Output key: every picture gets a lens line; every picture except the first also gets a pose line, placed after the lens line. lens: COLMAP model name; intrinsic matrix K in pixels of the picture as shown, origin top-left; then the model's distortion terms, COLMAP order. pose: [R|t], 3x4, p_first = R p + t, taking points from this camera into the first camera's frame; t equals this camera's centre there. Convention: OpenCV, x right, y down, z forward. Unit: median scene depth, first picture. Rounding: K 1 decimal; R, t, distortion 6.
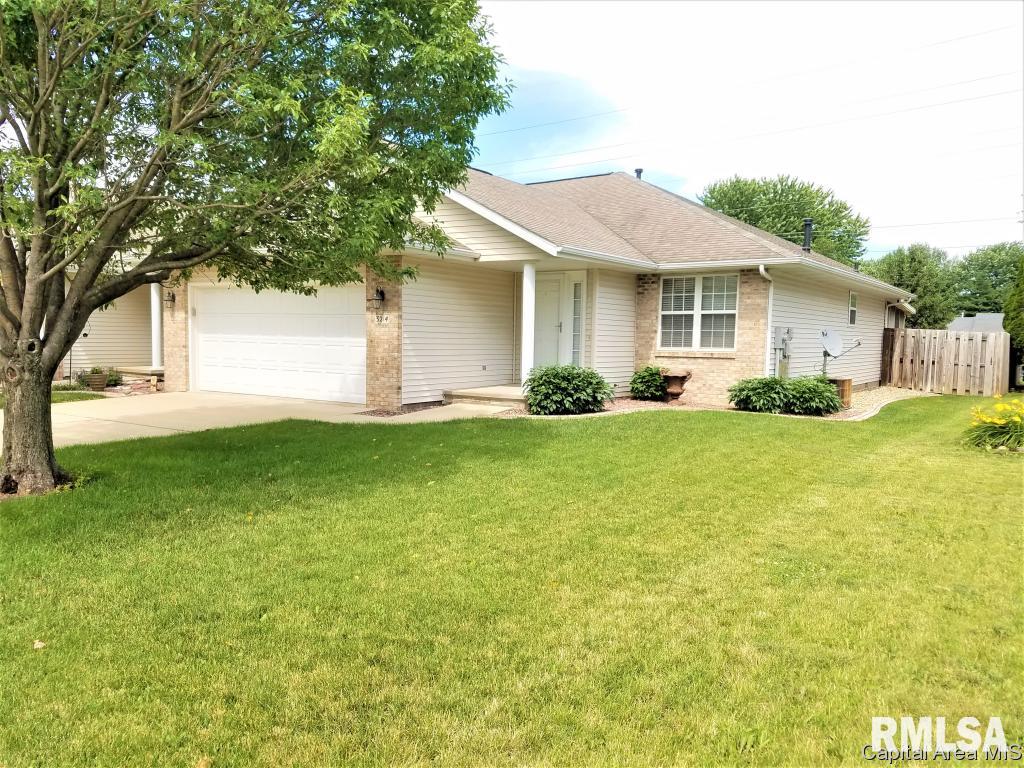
lens RADIAL K [[797.9, 0, 508.2], [0, 797.9, 400.1], [0, 0, 1]] dist [0.214239, -0.399564]
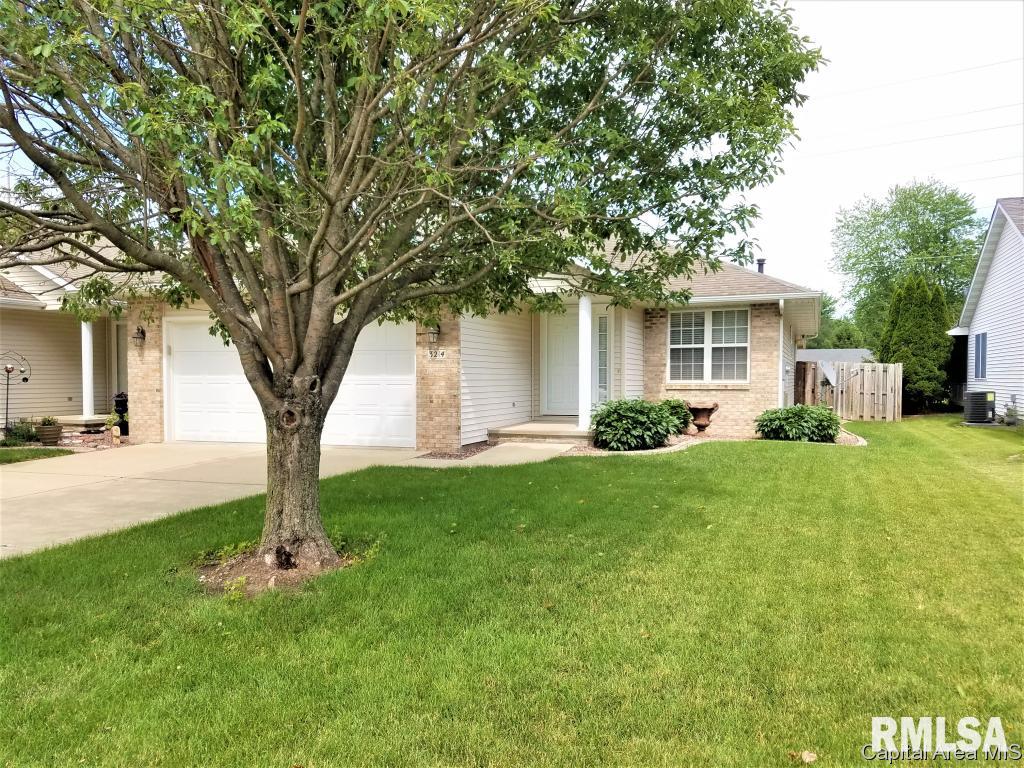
lens RADIAL K [[797.9, 0, 508.2], [0, 797.9, 400.1], [0, 0, 1]] dist [0.214239, -0.399564]
pose [[0.970055, -0.024475, 0.241648, -0.268650], [0.036496, 0.998302, -0.045395, -0.002923], [-0.240127, 0.052855, 0.969302, 0.078996]]
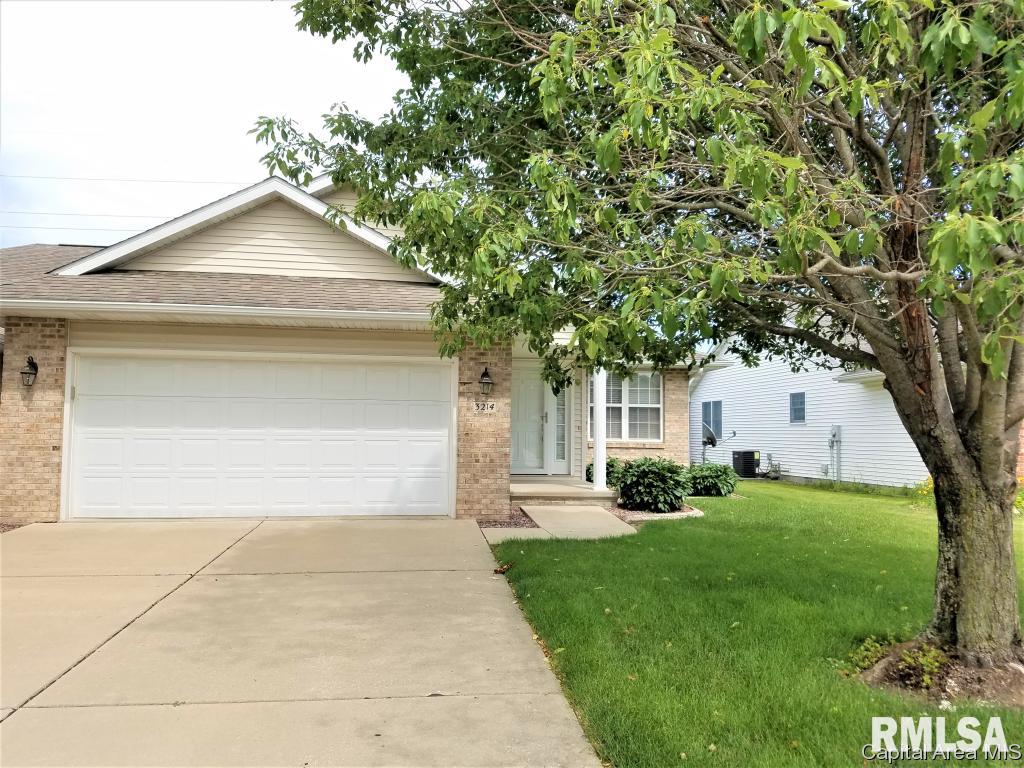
lens RADIAL K [[797.9, 0, 508.2], [0, 797.9, 400.1], [0, 0, 1]] dist [0.214239, -0.399564]
pose [[0.738952, 0.021474, 0.673415, -0.610234], [0.055712, 0.994122, -0.092835, -0.027849], [-0.671450, 0.106118, 0.733412, 0.346642]]
